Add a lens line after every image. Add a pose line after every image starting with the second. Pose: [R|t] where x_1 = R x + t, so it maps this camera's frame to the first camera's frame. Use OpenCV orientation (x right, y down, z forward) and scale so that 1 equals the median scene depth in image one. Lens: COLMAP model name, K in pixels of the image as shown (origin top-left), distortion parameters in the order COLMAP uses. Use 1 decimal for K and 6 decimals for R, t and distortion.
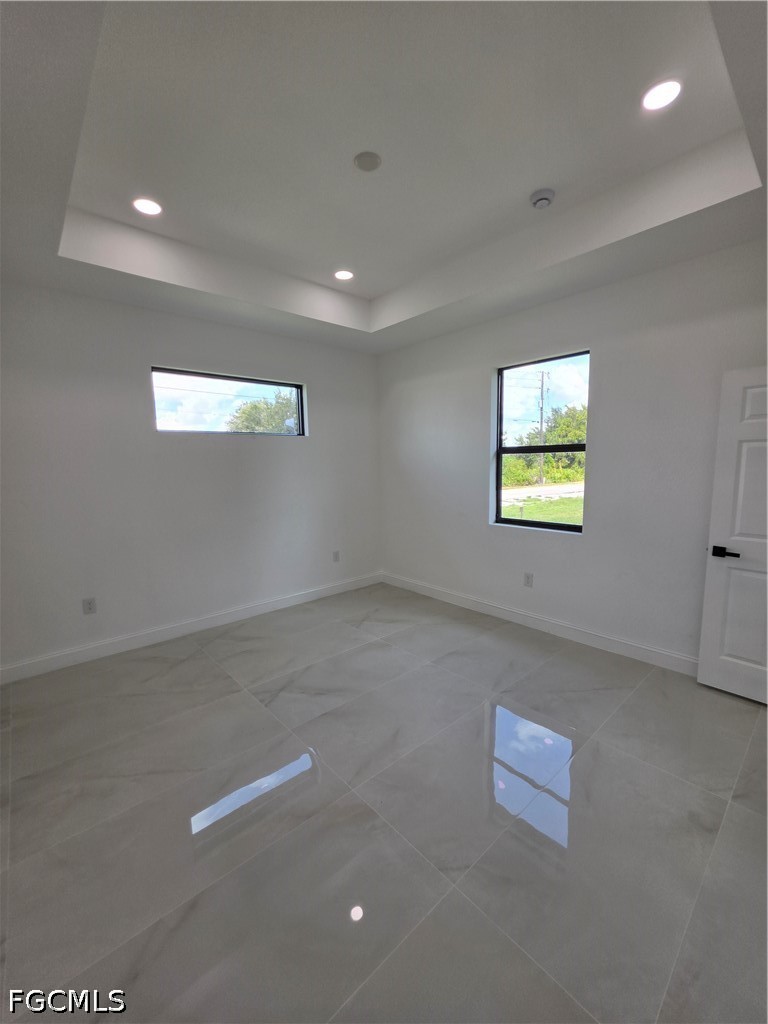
lens RADIAL K [[414.3, 0, 387.2], [0, 414.3, 515.1], [0, 0, 1]] dist [-0.003424, 0.000426]
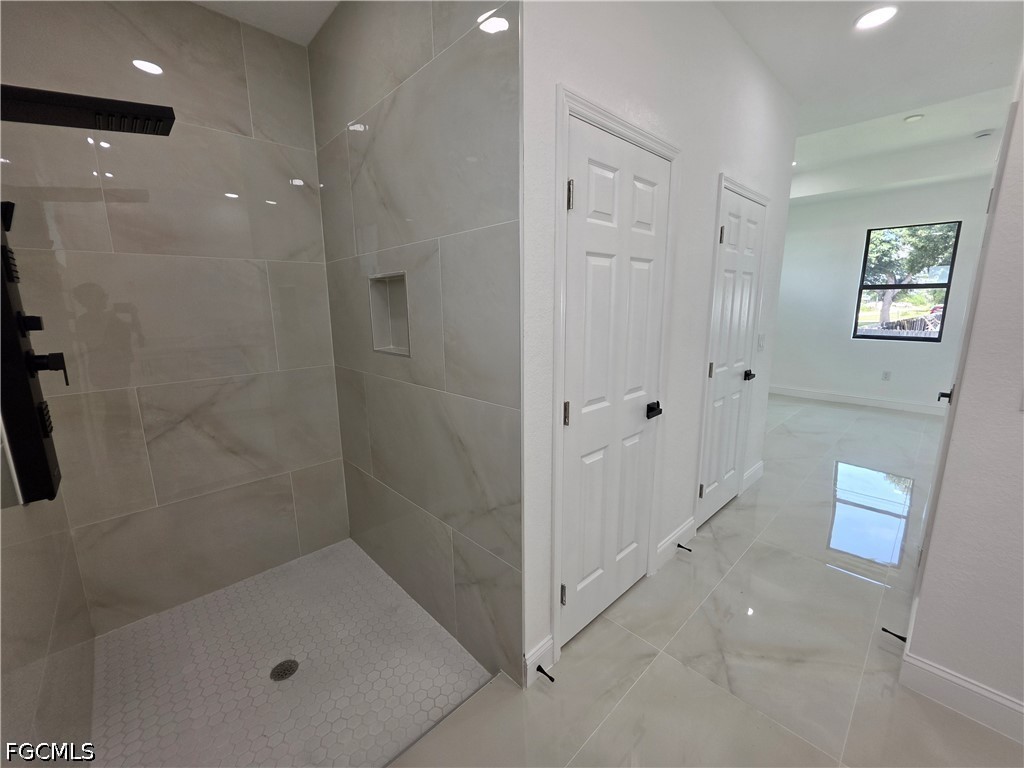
lens RADIAL K [[414.3, 0, 514.0], [0, 414.3, 380.9], [0, 0, 1]] dist [-0.003424, 0.000426]
pose [[0.999690, 0.001184, 0.024853, -1.016972], [-0.002694, 0.998148, 0.060778, 0.087257], [-0.024735, -0.060826, 0.997842, -0.440332]]
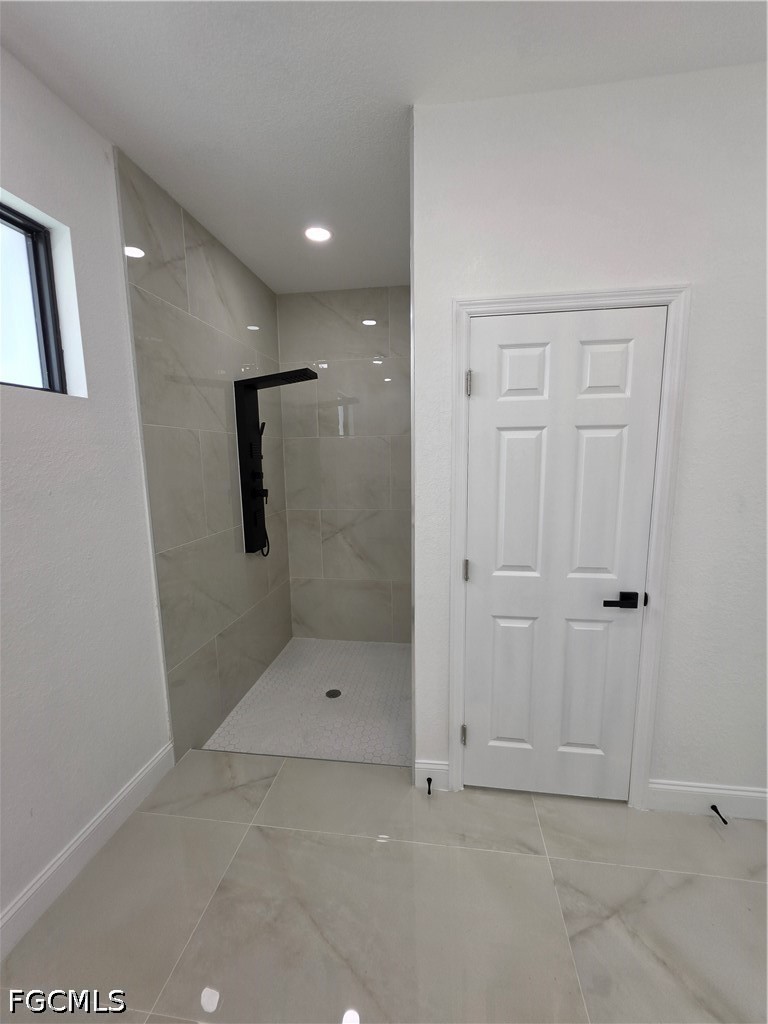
lens RADIAL K [[414.3, 0, 387.2], [0, 414.3, 515.1], [0, 0, 1]] dist [-0.003424, 0.000426]
pose [[0.637427, 0.115514, -0.761803, -0.670561], [-0.093032, 0.993003, 0.072729, 0.057816], [0.764874, 0.024513, 0.643714, -0.404275]]
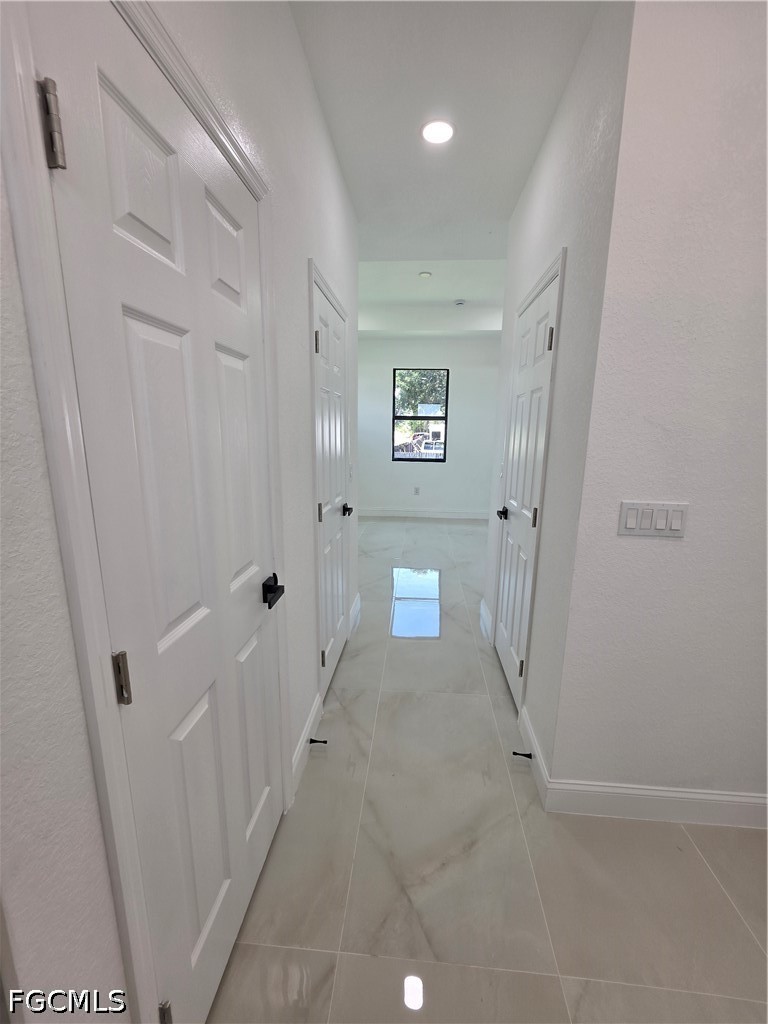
lens RADIAL K [[414.3, 0, 387.2], [0, 414.3, 515.1], [0, 0, 1]] dist [-0.003424, 0.000426]
pose [[0.728809, -0.116258, 0.674775, -0.984191], [0.062021, 0.992638, 0.104035, 0.063640], [-0.681902, -0.033972, 0.730654, -0.242993]]
